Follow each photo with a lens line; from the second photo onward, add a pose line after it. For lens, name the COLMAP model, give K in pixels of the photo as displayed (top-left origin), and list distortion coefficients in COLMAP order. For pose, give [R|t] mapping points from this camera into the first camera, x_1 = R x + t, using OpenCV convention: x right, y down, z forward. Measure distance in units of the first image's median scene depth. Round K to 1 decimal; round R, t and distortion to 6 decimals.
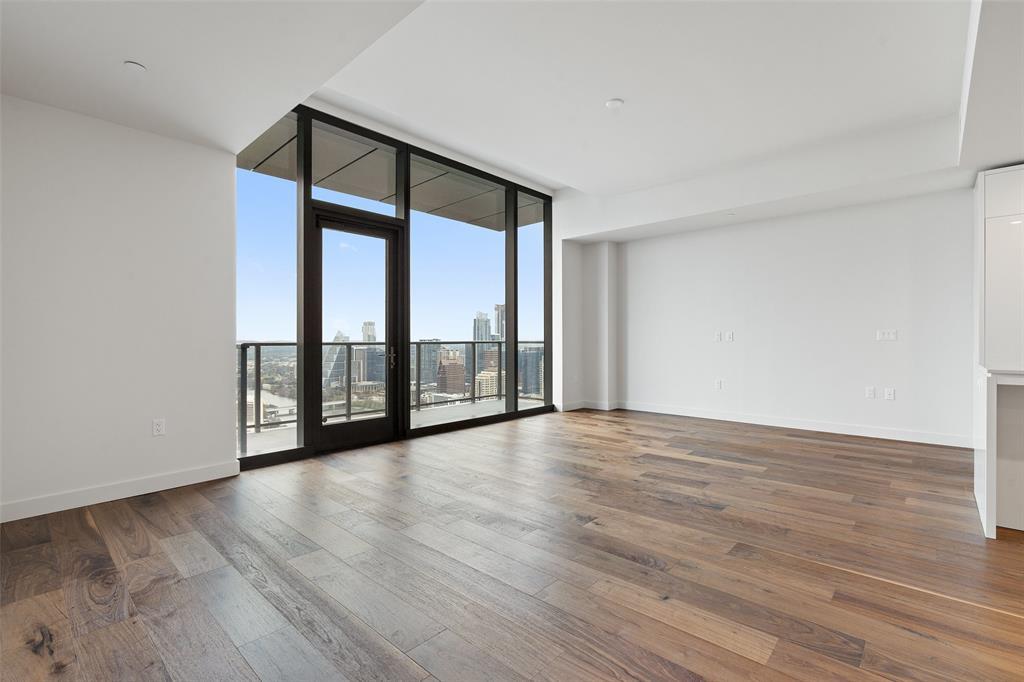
lens RADIAL K [[467.4, 0, 512.0], [0, 467.4, 341.0], [0, 0, 1]] dist [-0.016020, -0.000030]
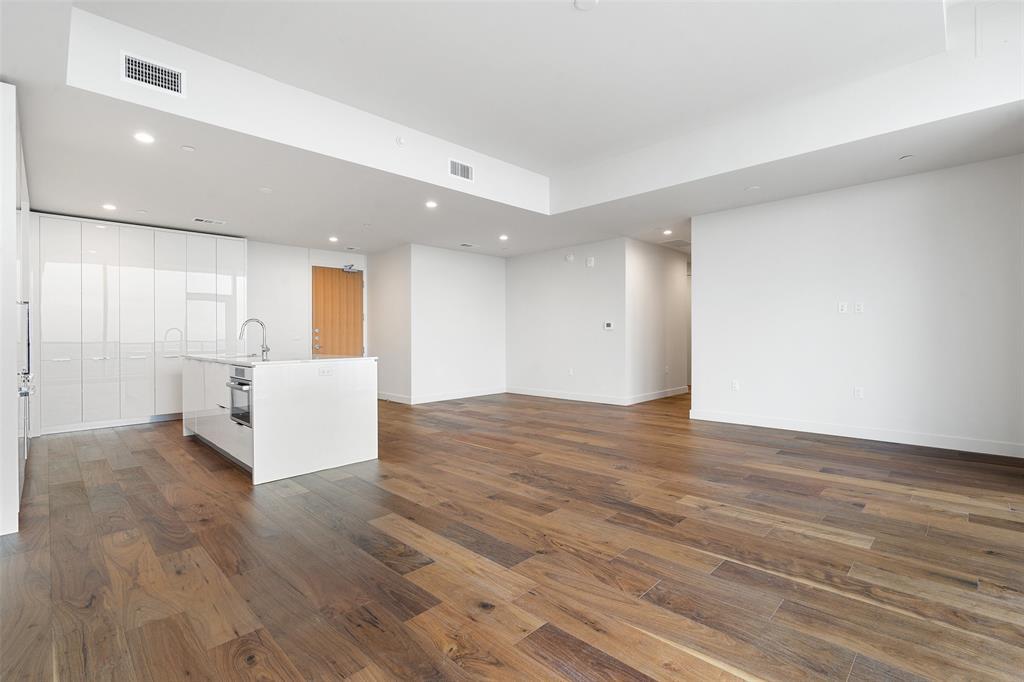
lens RADIAL K [[463.9, 0, 512.0], [0, 463.9, 341.0], [0, 0, 1]] dist [0.002154, 0.000592]
pose [[-0.999043, 0.022220, 0.037668, 0.369904], [0.022577, 0.999704, 0.009099, -0.002462], [-0.037455, 0.009941, -0.999249, 2.073126]]
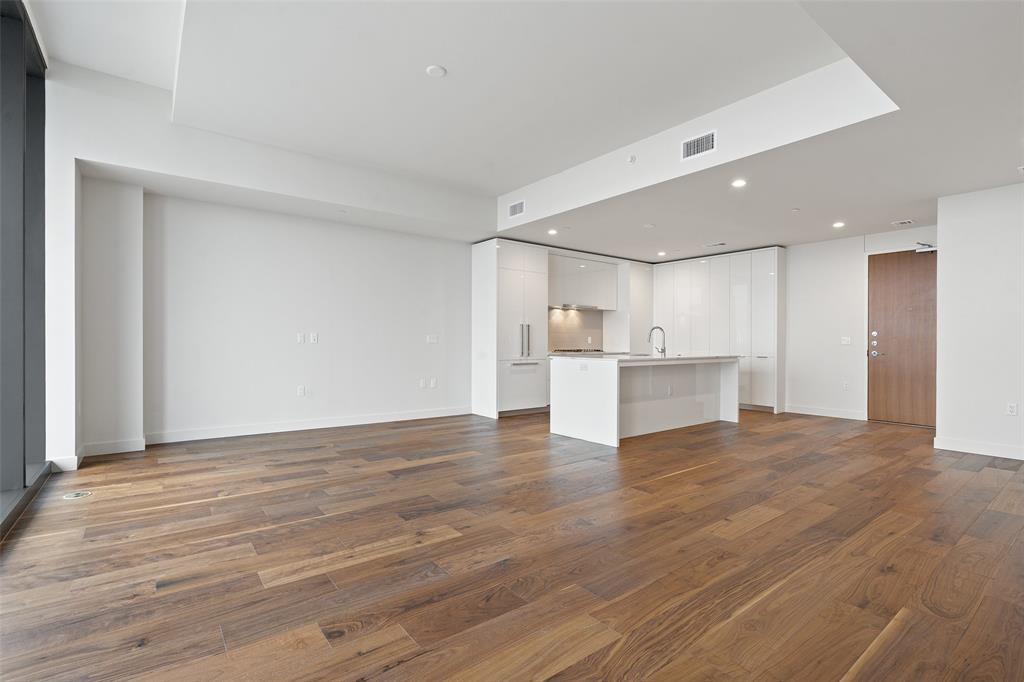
lens RADIAL K [[467.4, 0, 512.0], [0, 467.4, 341.0], [0, 0, 1]] dist [-0.016020, -0.000030]
pose [[0.159220, 0.014319, 0.987139, -0.747551], [-0.006179, 0.999890, -0.013507, 0.010538], [-0.987224, -0.003949, 0.159291, 0.876569]]
